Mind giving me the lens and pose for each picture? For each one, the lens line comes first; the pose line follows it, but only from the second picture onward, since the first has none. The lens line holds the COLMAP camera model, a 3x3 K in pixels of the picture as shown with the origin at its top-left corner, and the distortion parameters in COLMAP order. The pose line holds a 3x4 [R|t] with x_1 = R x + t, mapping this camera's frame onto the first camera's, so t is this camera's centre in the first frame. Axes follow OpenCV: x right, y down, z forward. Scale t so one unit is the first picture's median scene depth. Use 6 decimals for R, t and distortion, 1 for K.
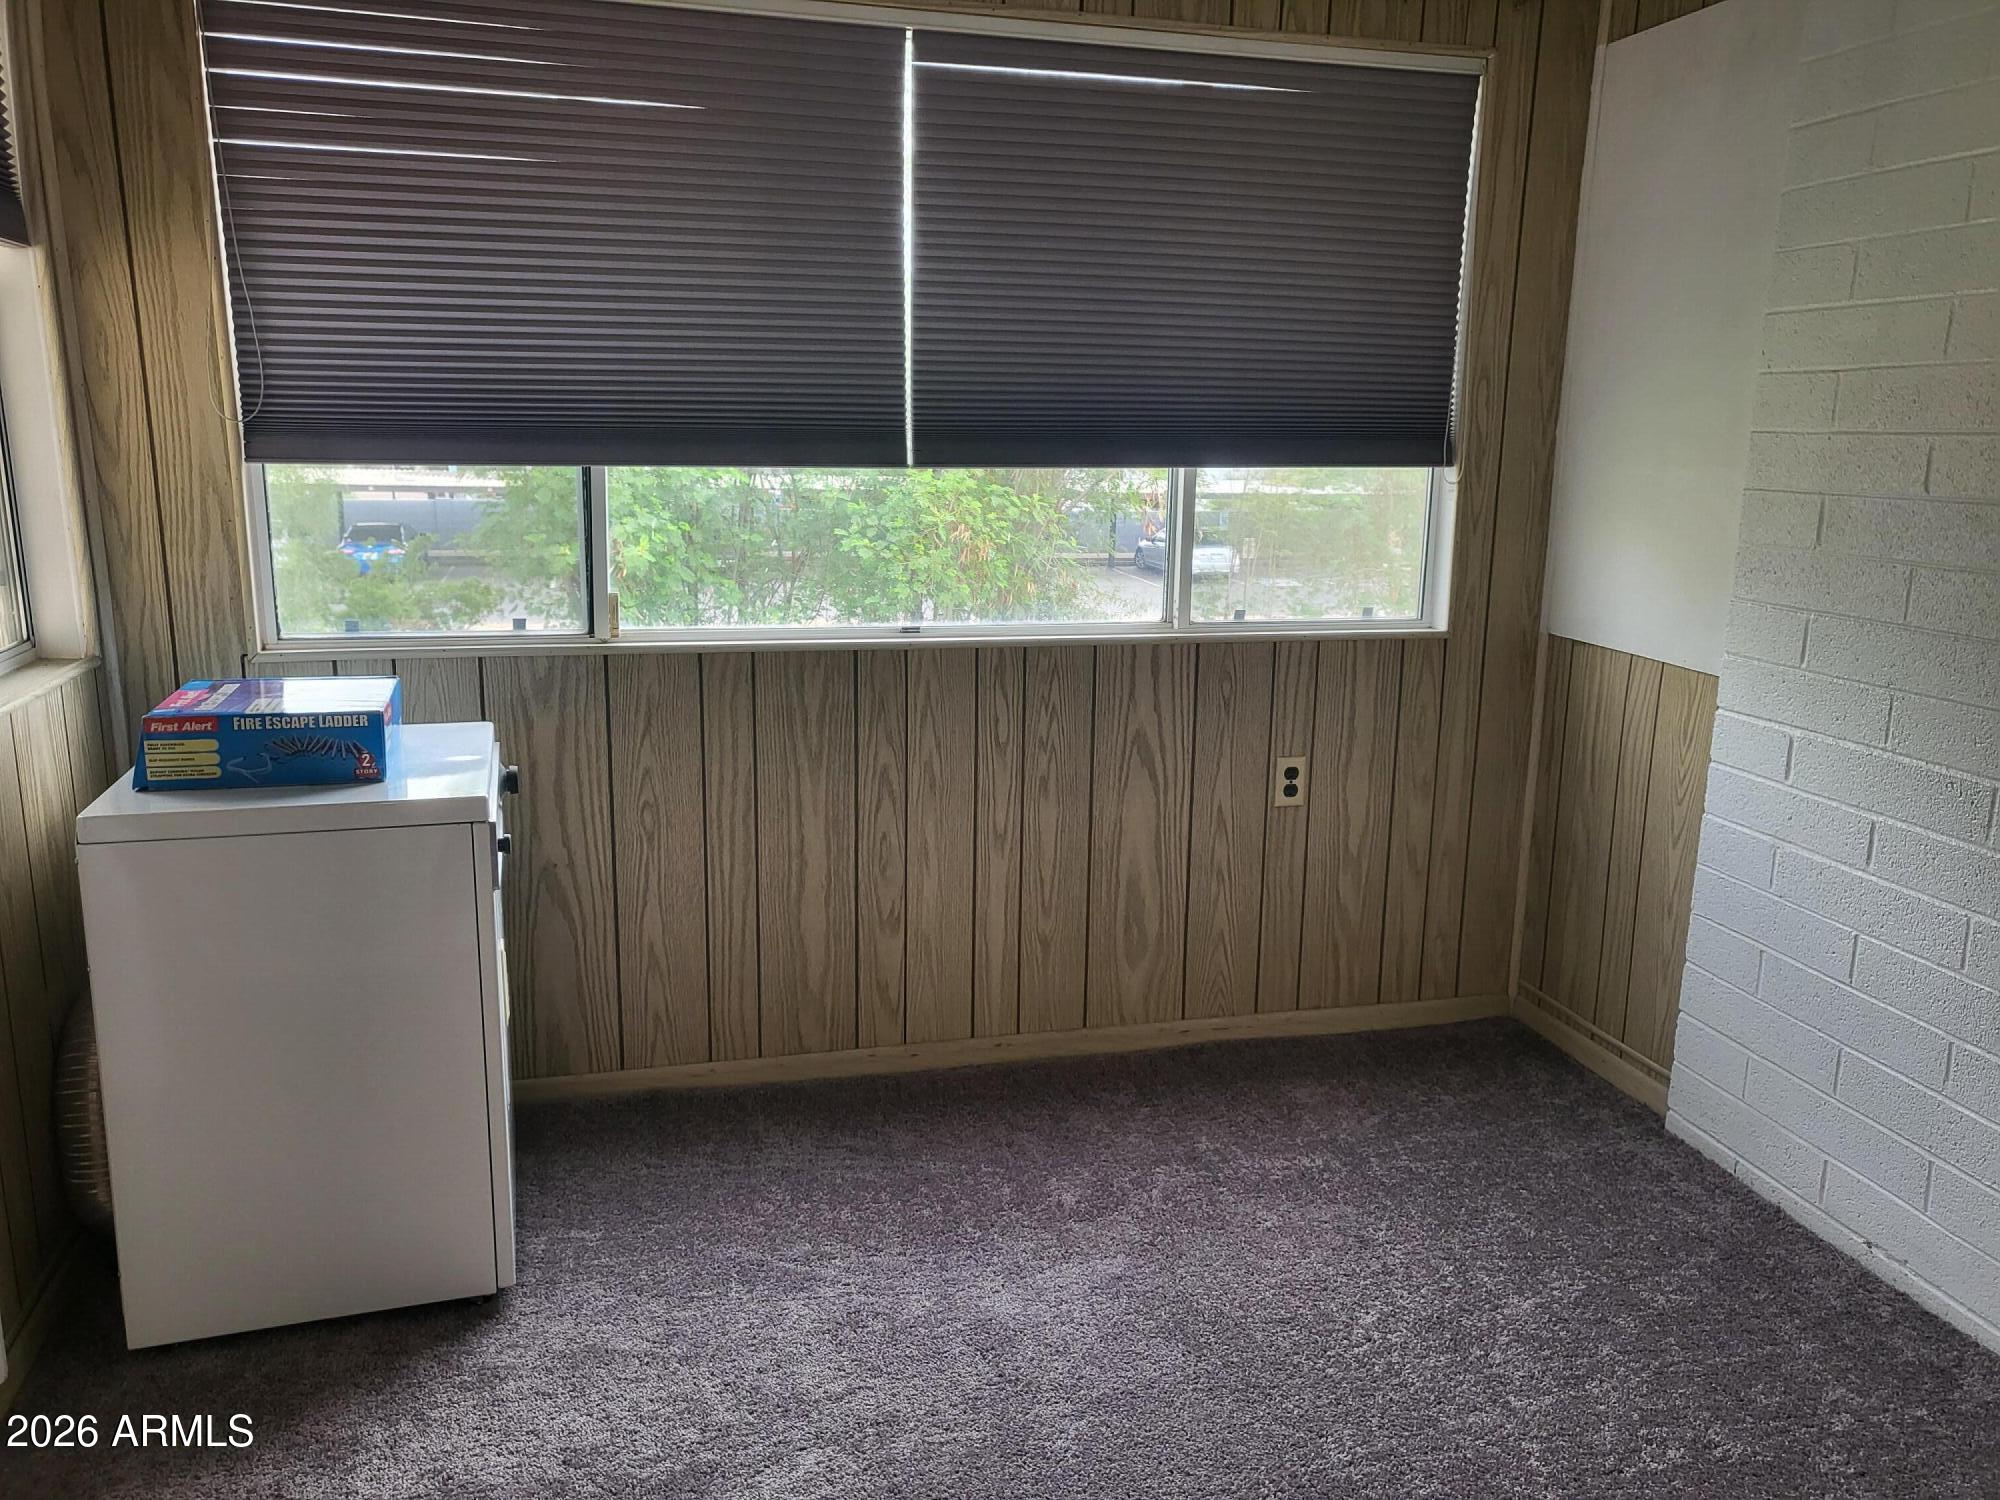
lens RADIAL K [[1496.9, 0, 1000.0], [0, 1496.9, 750.0], [0, 0, 1]] dist [-0.001278, -0.000849]
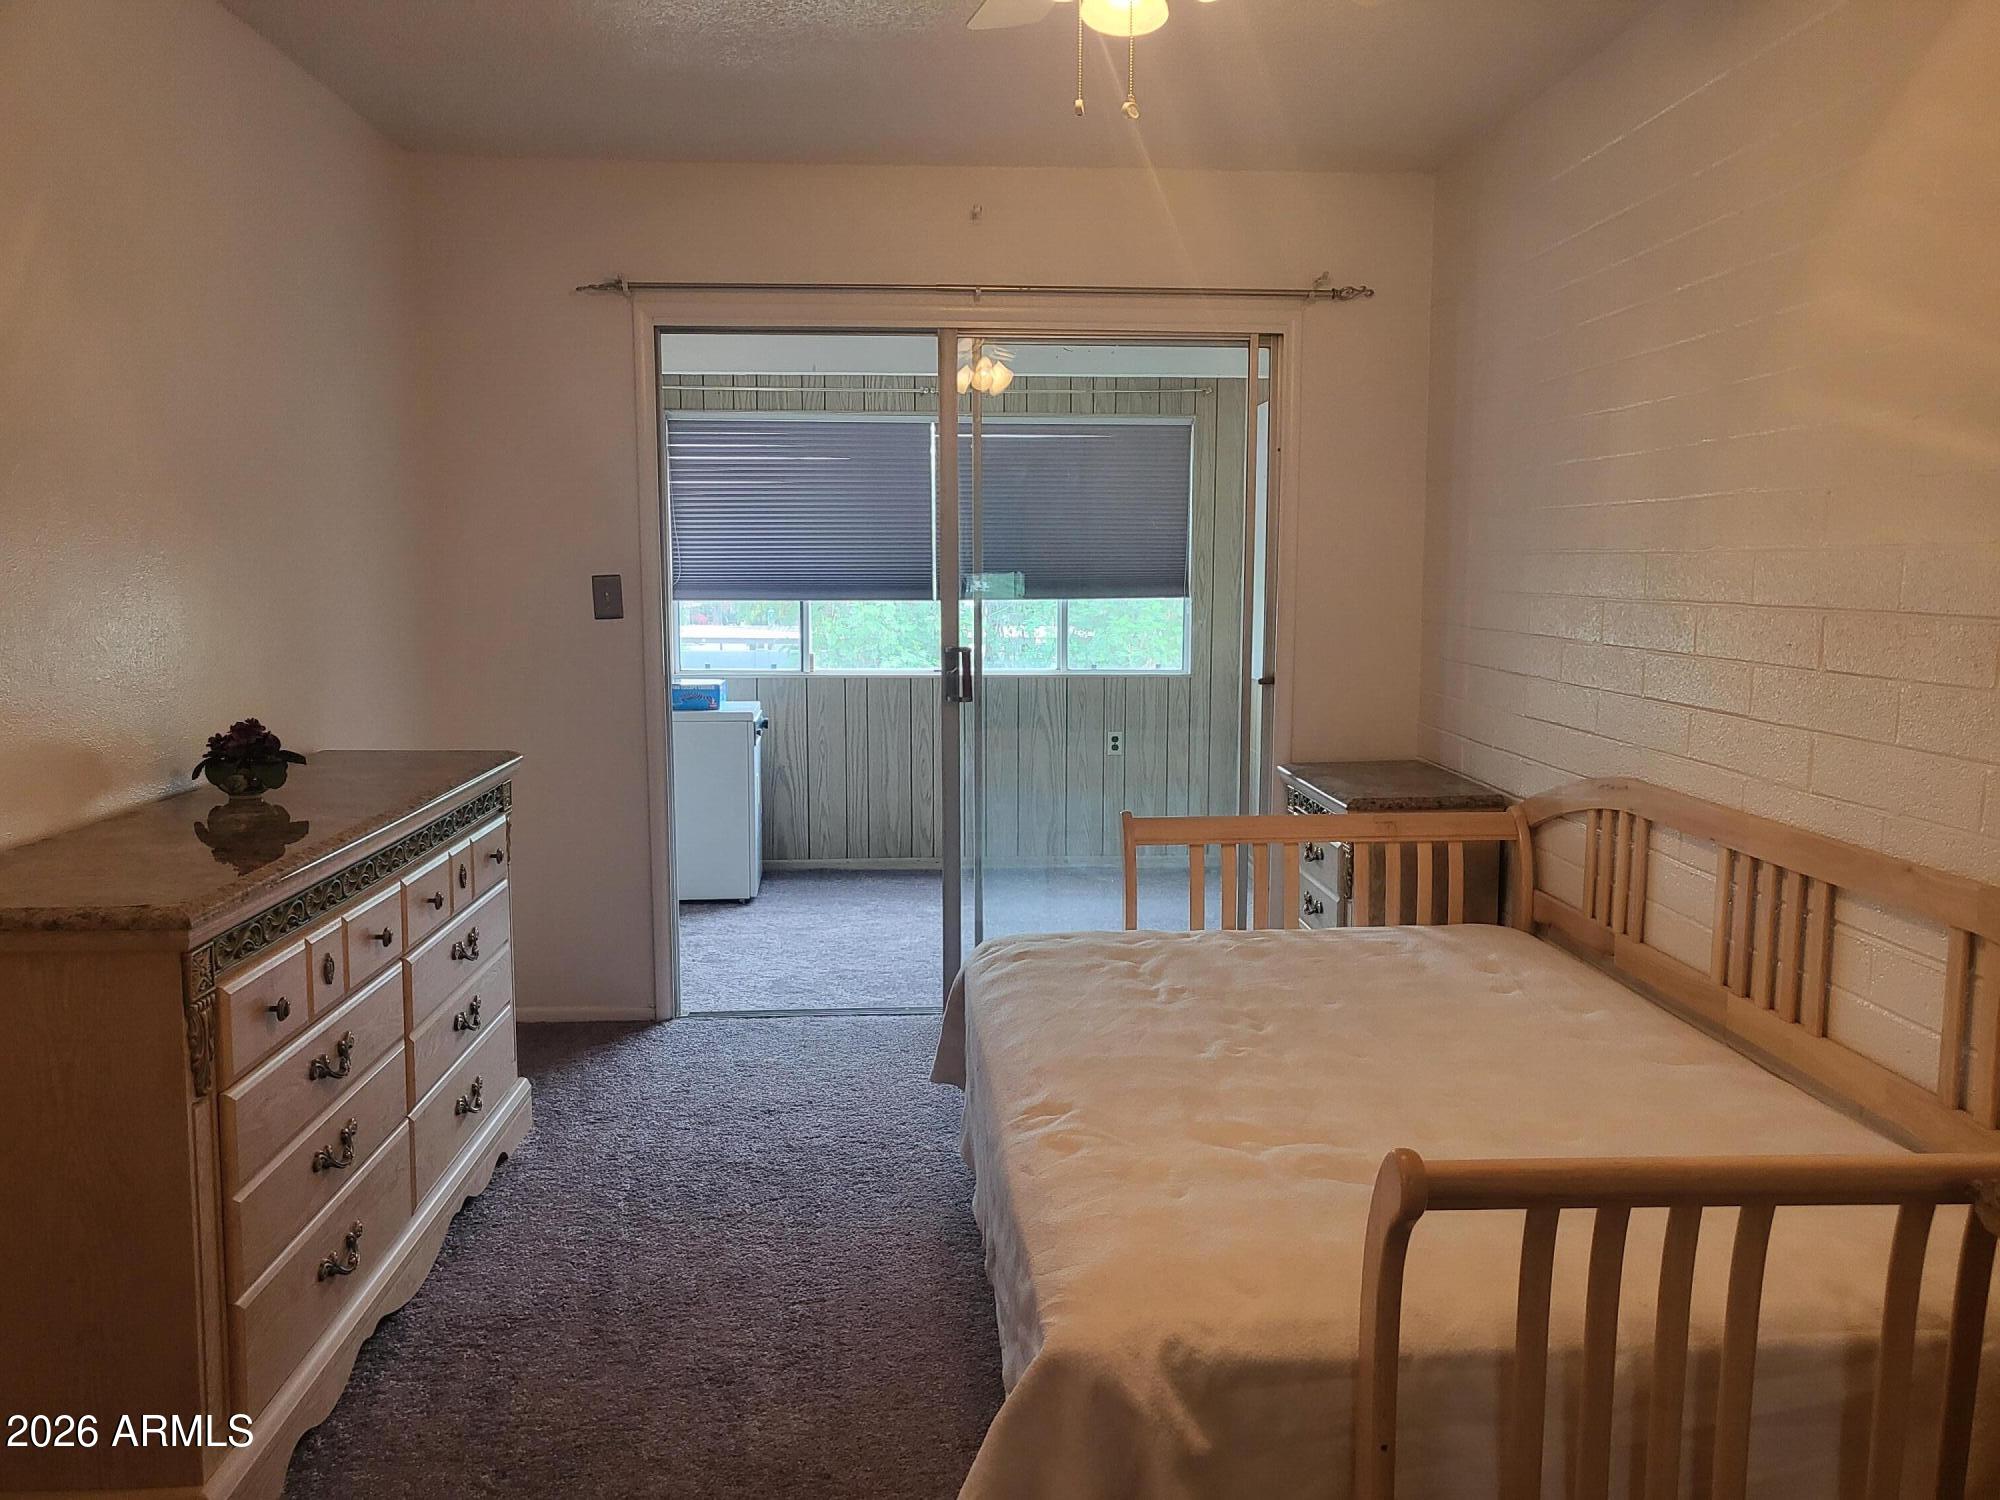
lens RADIAL K [[1496.9, 0, 1000.0], [0, 1496.9, 750.0], [0, 0, 1]] dist [-0.001278, -0.000849]
pose [[0.980996, 0.005735, -0.193942, 0.482732], [-0.025417, 0.994748, -0.099148, 0.266829], [0.192355, 0.102193, 0.975990, -1.212707]]
